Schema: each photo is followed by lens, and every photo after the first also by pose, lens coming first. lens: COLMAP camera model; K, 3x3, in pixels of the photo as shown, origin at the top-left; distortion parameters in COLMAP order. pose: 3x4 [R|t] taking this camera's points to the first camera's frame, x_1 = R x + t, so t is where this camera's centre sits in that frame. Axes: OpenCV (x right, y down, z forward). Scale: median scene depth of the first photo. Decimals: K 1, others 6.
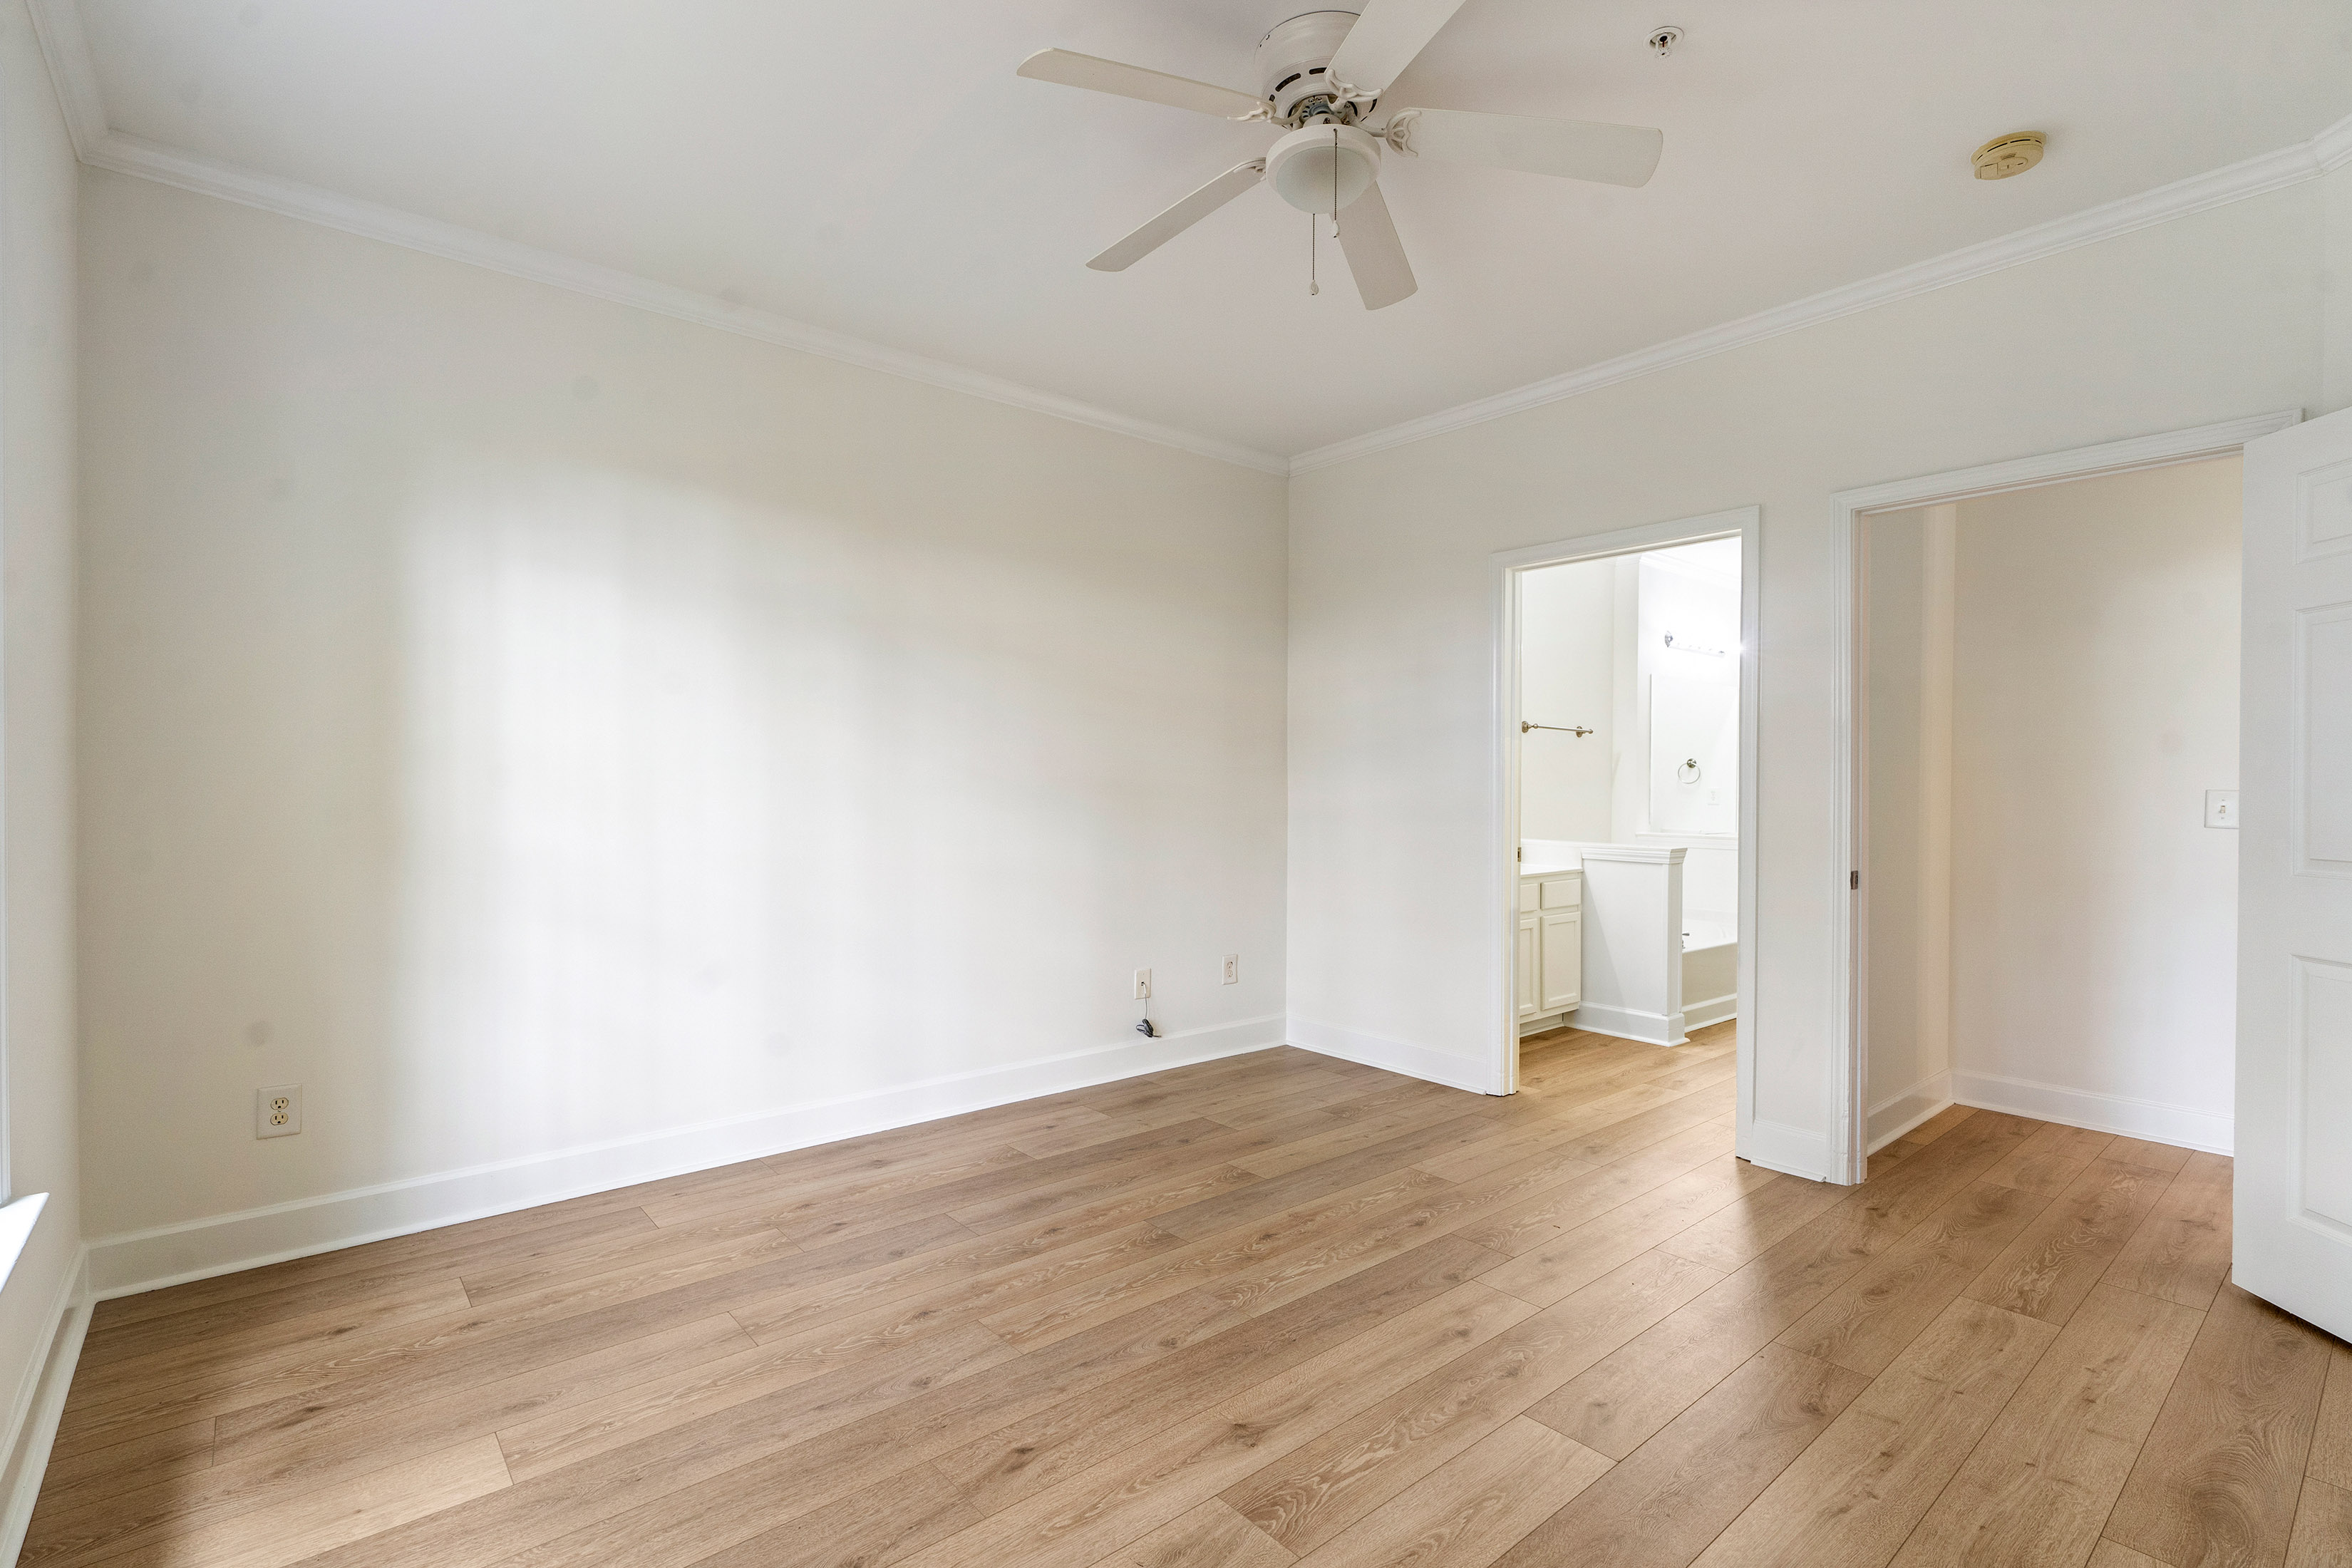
lens RADIAL K [[1100.0, 0, 1110.5], [0, 1100.0, 781.4], [0, 0, 1]] dist [-0.005661, 0.003264]
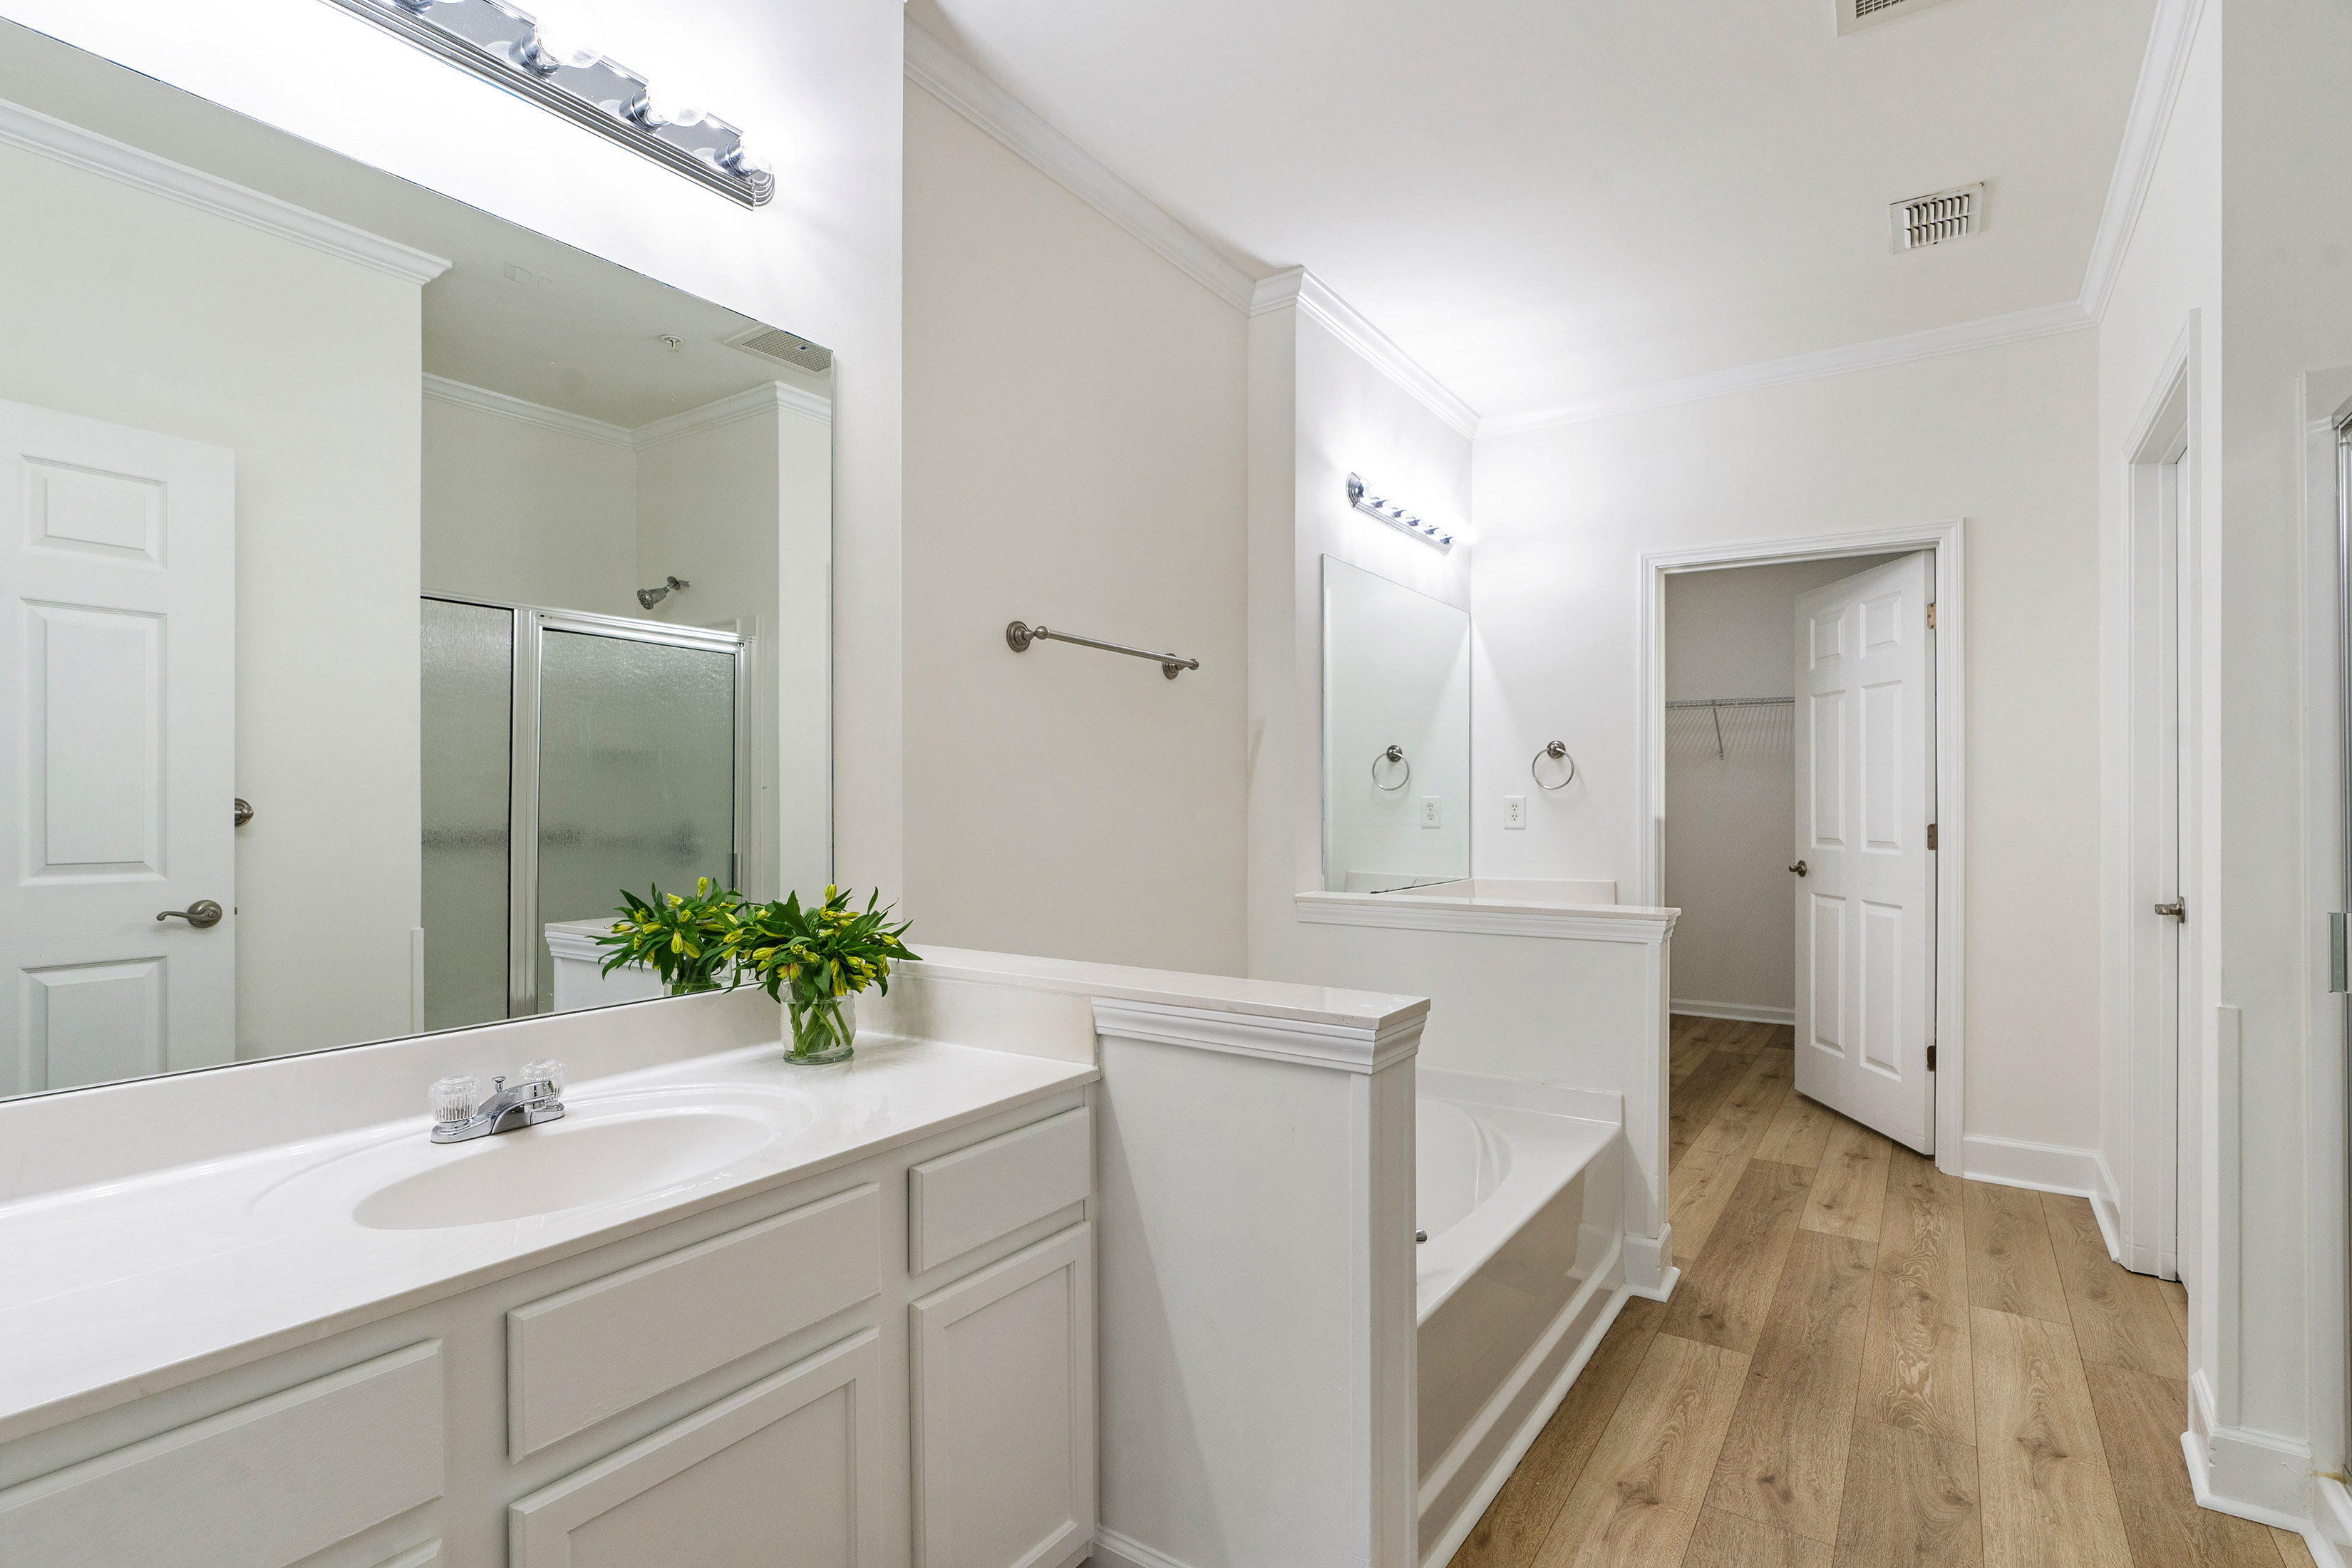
lens RADIAL K [[1100.0, 0, 1159.9], [0, 1100.0, 767.3], [0, 0, 1]] dist [-0.005661, 0.003264]
pose [[0.957288, -0.003185, 0.289120, 0.363403], [0.012019, 0.999513, -0.028786, 0.008671], [-0.288887, 0.031031, 0.956860, 0.720404]]
